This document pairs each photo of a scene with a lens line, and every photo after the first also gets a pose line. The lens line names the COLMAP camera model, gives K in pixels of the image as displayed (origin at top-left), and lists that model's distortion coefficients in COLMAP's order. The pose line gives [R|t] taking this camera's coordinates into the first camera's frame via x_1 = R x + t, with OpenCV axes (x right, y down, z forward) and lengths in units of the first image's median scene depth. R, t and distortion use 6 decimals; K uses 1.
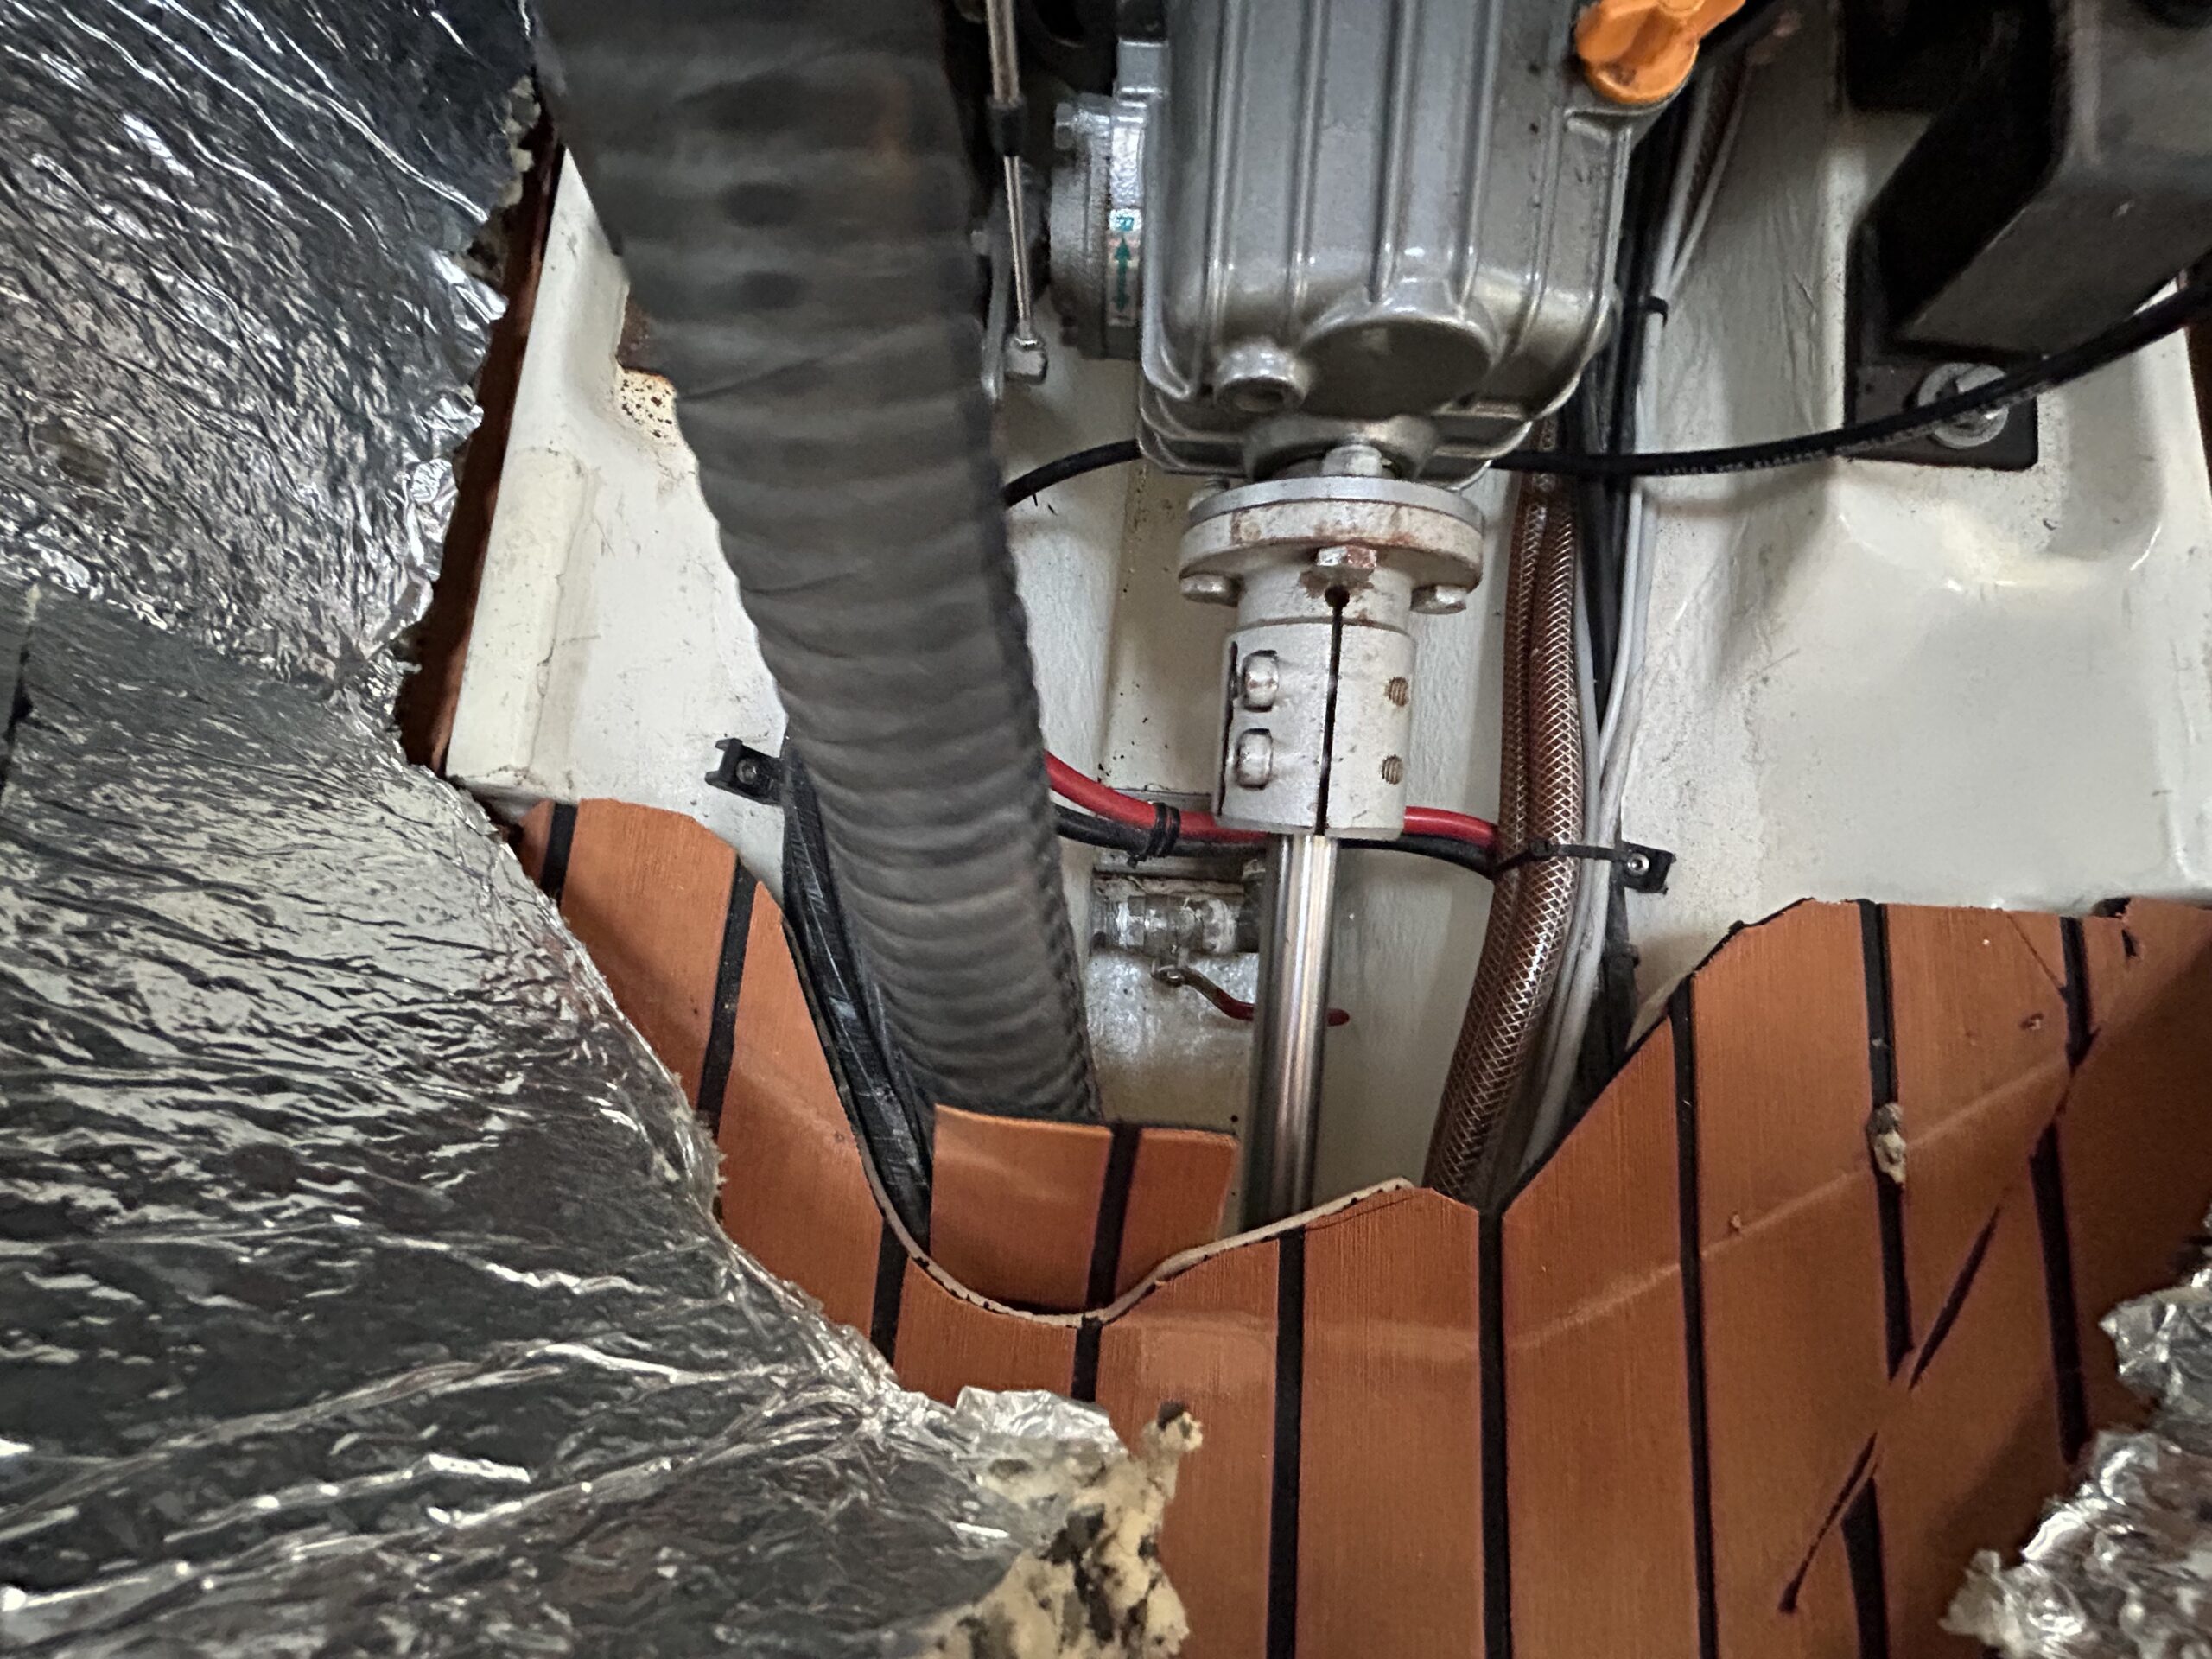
lens RADIAL K [[896.6, 0, 1102.1], [0, 896.6, 824.3], [0, 0, 1]] dist [0.013221, -0.000510]
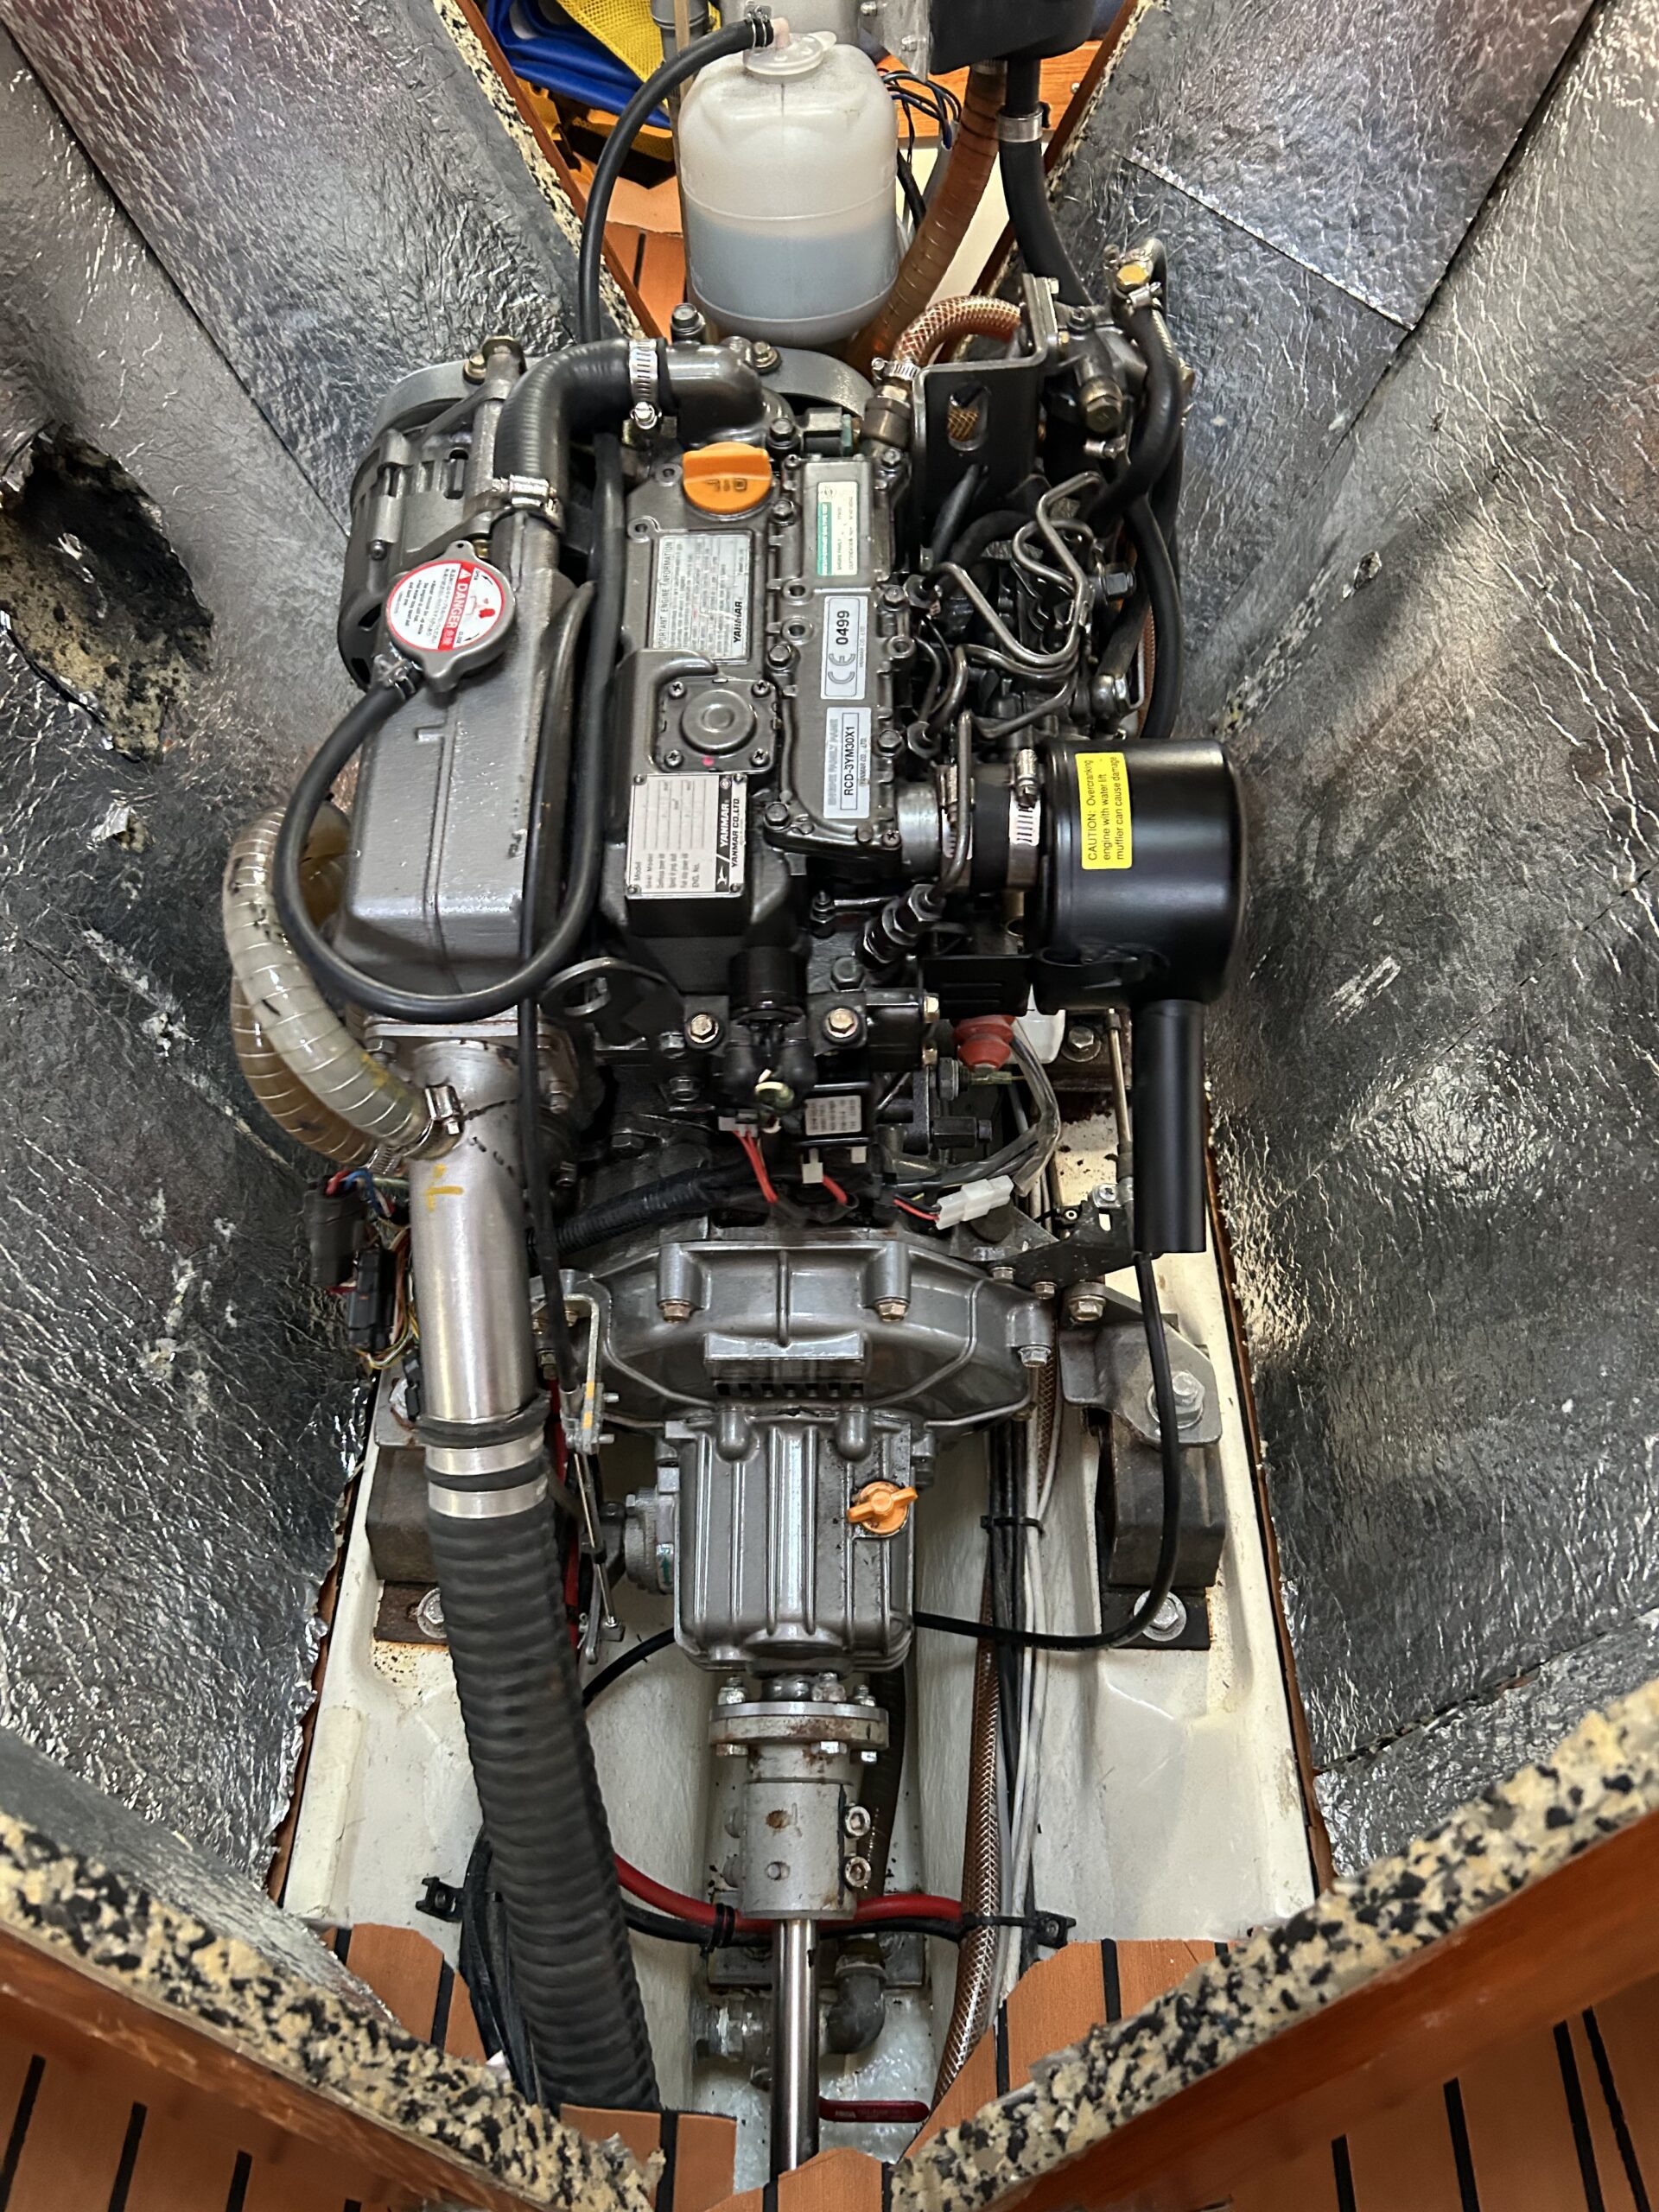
lens RADIAL K [[1712.7, 0, 820.4], [0, 1712.7, 1110.6], [0, 0, 1]] dist [0.008774, 0.007709]
pose [[0.997926, -0.064223, 0.004257, 0.346152], [0.059397, 0.893415, -0.445289, 0.085752], [0.024794, 0.444618, 0.895377, -2.281142]]
